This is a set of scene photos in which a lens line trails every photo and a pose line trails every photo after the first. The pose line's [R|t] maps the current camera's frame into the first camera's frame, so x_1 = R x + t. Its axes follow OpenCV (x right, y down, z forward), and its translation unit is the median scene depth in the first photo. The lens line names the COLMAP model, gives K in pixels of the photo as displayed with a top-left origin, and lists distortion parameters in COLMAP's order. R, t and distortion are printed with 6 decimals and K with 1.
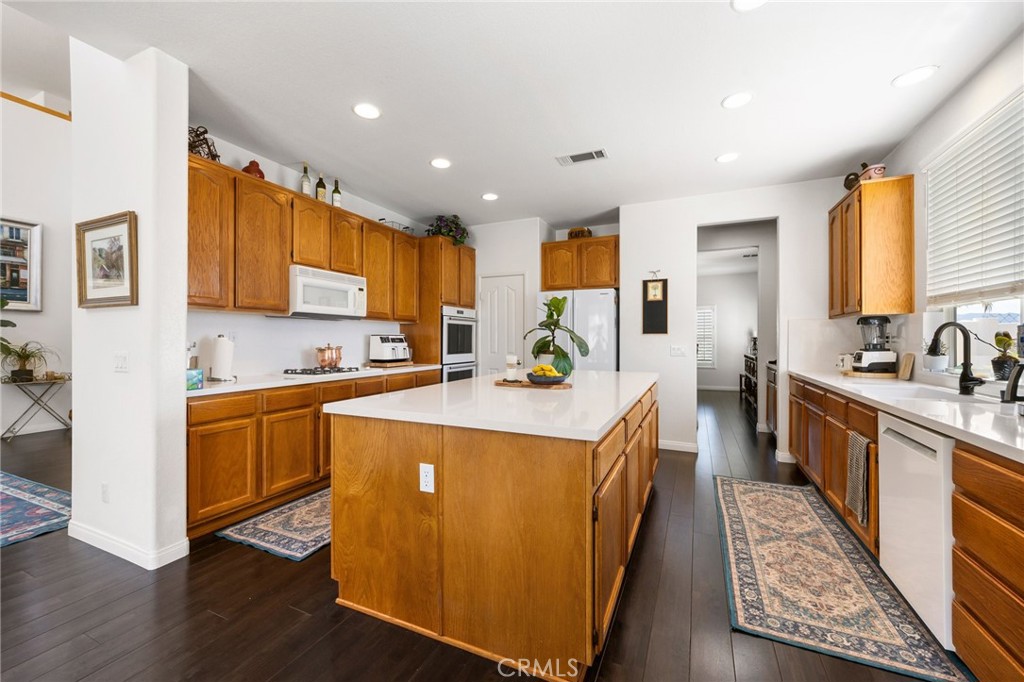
lens RADIAL K [[405.3, 0, 508.3], [0, 405.3, 337.9], [0, 0, 1]] dist [0.000424, -0.000531]
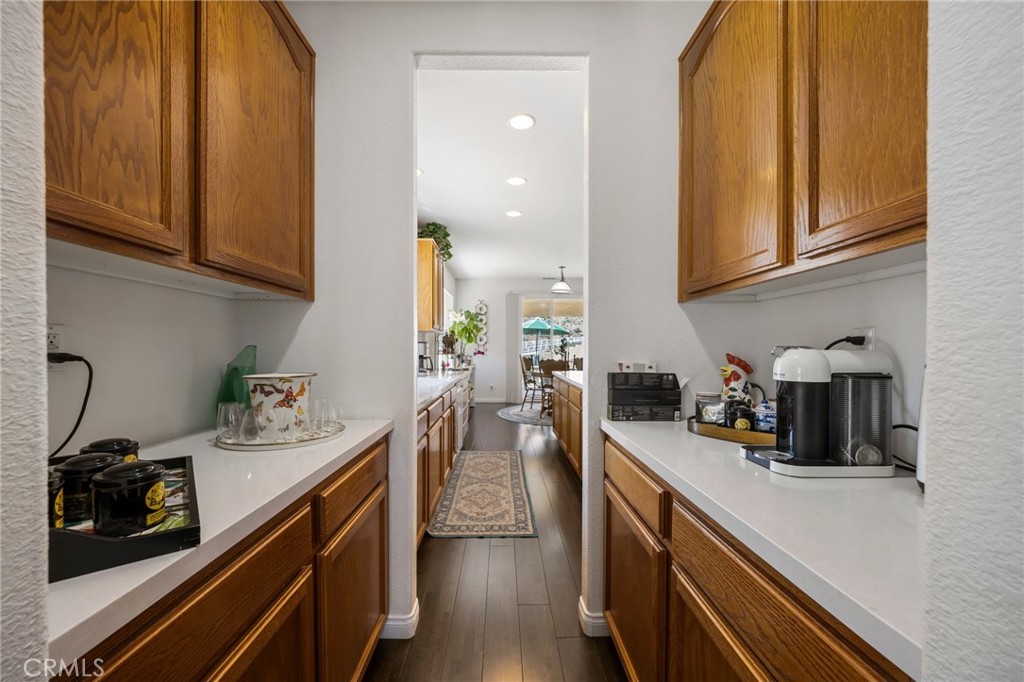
lens RADIAL K [[405.3, 0, 508.3], [0, 405.3, 337.9], [0, 0, 1]] dist [0.000424, -0.000531]
pose [[-0.899621, -0.013642, -0.436458, 0.958171], [-0.000029, 0.999514, -0.031180, 0.011849], [0.436671, -0.028037, -0.899184, 1.797643]]
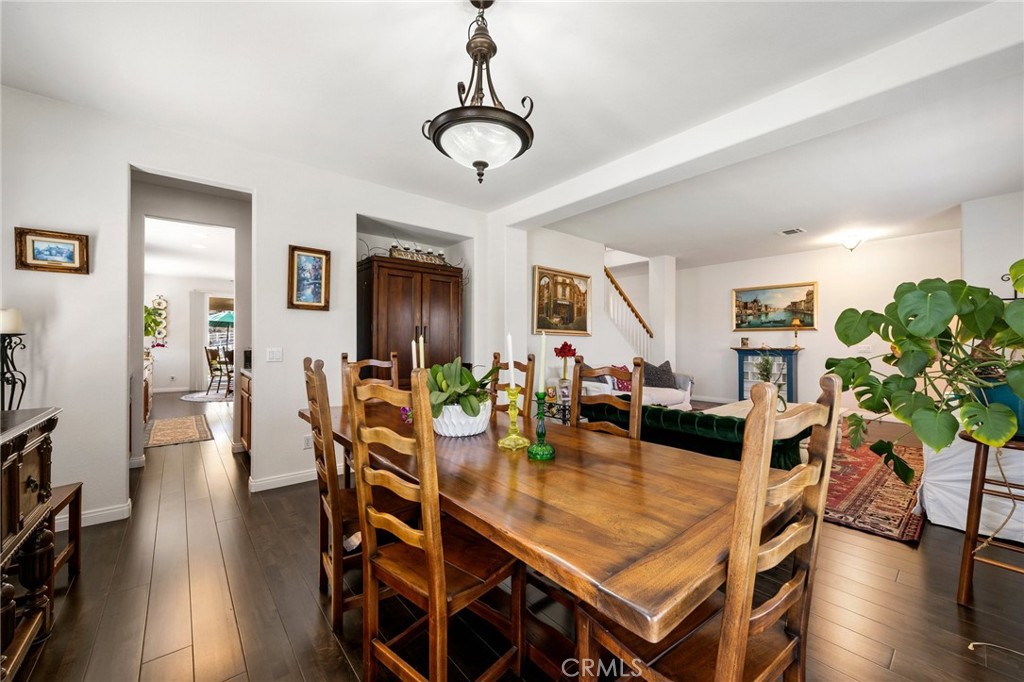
lens RADIAL K [[405.3, 0, 508.3], [0, 405.3, 337.9], [0, 0, 1]] dist [0.000424, -0.000531]
pose [[-0.436487, -0.006348, -0.899688, 1.402873], [0.004689, 0.999945, -0.009330, 0.012709], [0.899698, -0.008291, -0.436433, 2.672397]]
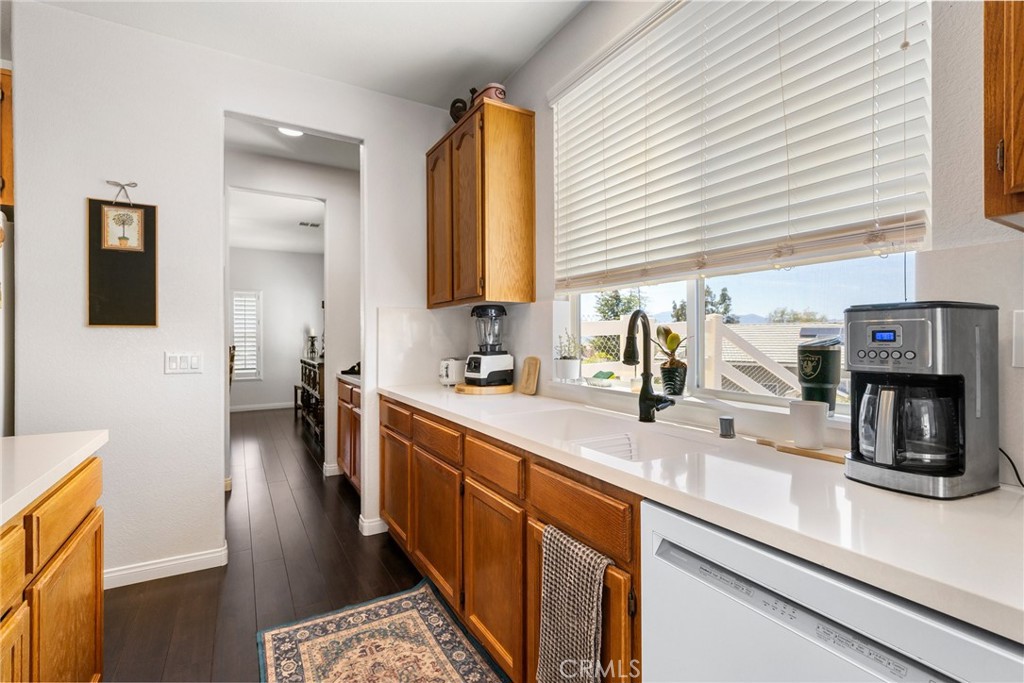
lens RADIAL K [[469.9, 0, 512.0], [0, 469.9, 341.5], [0, 0, 1]] dist [0.002896, 0.000051]
pose [[0.571755, -0.004476, 0.820412, 0.257391], [-0.002682, 0.999970, 0.007324, 0.003752], [-0.820420, -0.006388, 0.571726, 0.505281]]
